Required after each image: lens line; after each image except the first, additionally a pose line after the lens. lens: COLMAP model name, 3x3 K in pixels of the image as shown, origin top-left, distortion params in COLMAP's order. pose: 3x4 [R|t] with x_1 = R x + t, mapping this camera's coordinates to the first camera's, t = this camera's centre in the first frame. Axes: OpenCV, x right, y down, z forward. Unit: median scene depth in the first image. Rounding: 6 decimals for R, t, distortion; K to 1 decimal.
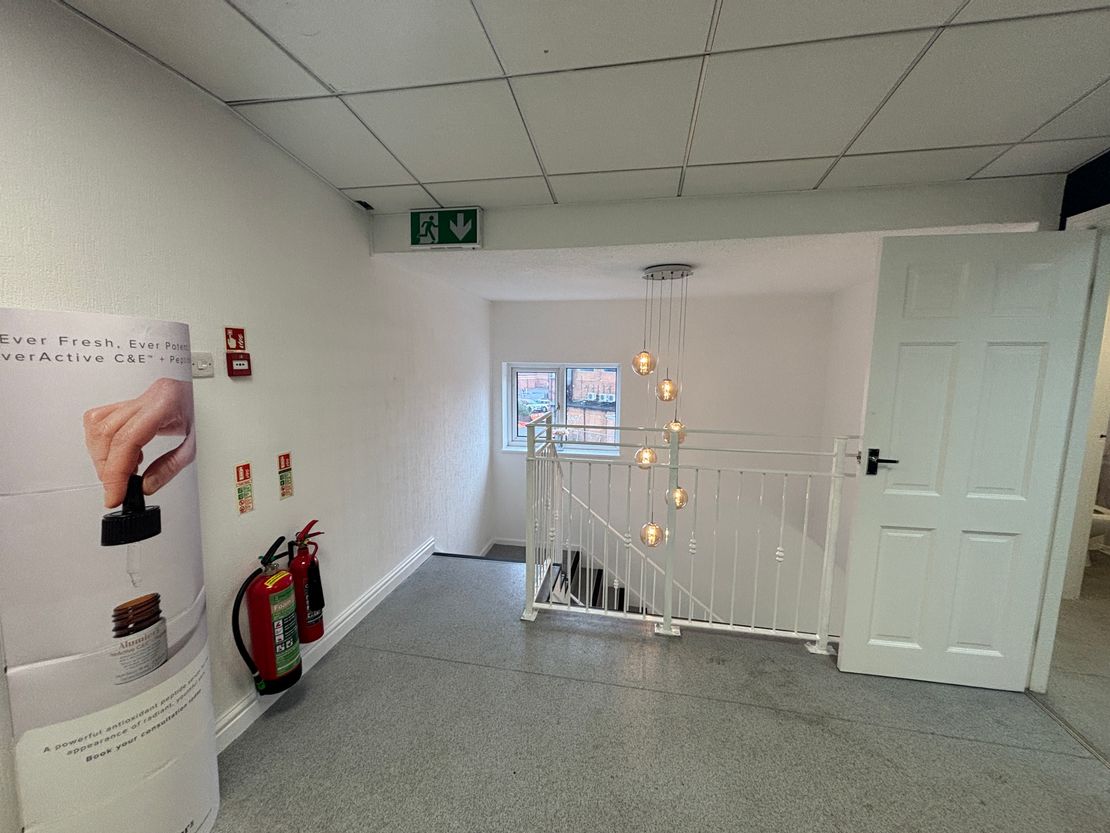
lens RADIAL K [[446.8, 0, 555.0], [0, 446.8, 416.5], [0, 0, 1]] dist [0.000379, -0.000083]
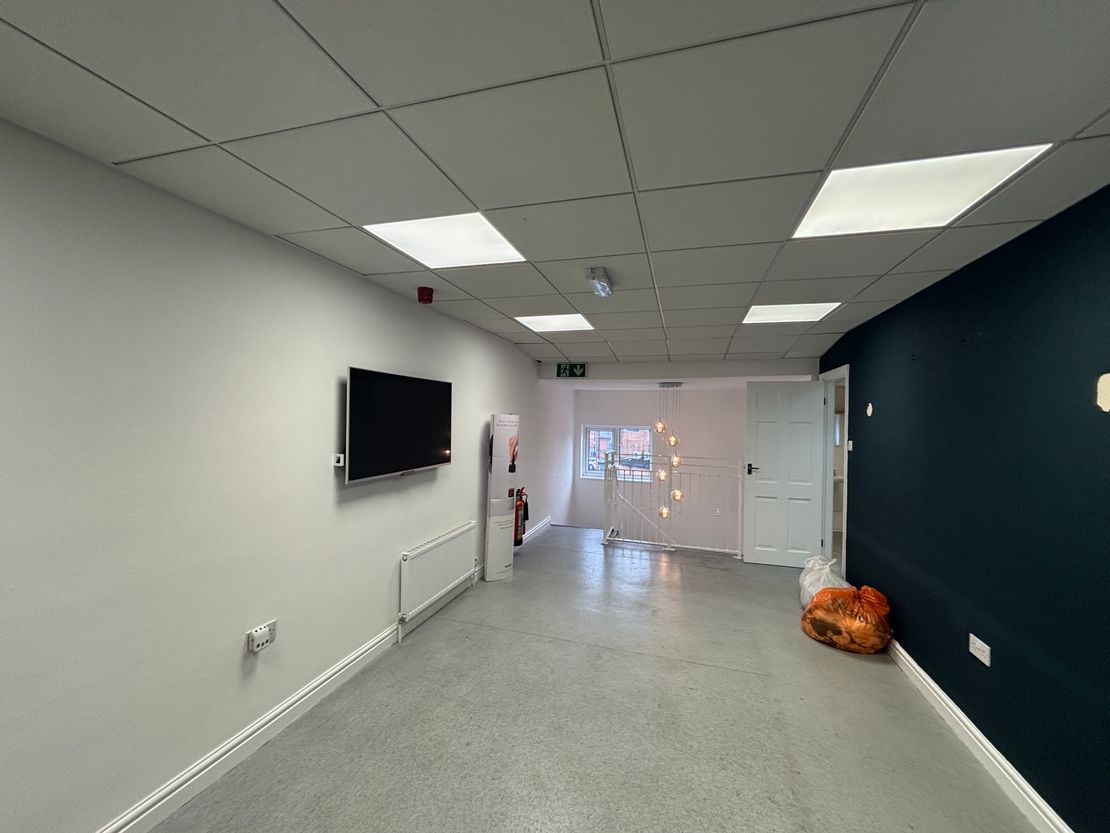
lens RADIAL K [[448.0, 0, 550.1], [0, 448.0, 404.8], [0, 0, 1]] dist [0.025407, -0.000014]
pose [[0.993741, 0.007962, -0.111428, -0.090702], [-0.025470, 0.987334, -0.156597, 0.141367], [0.108770, 0.158455, 0.981357, -1.349281]]
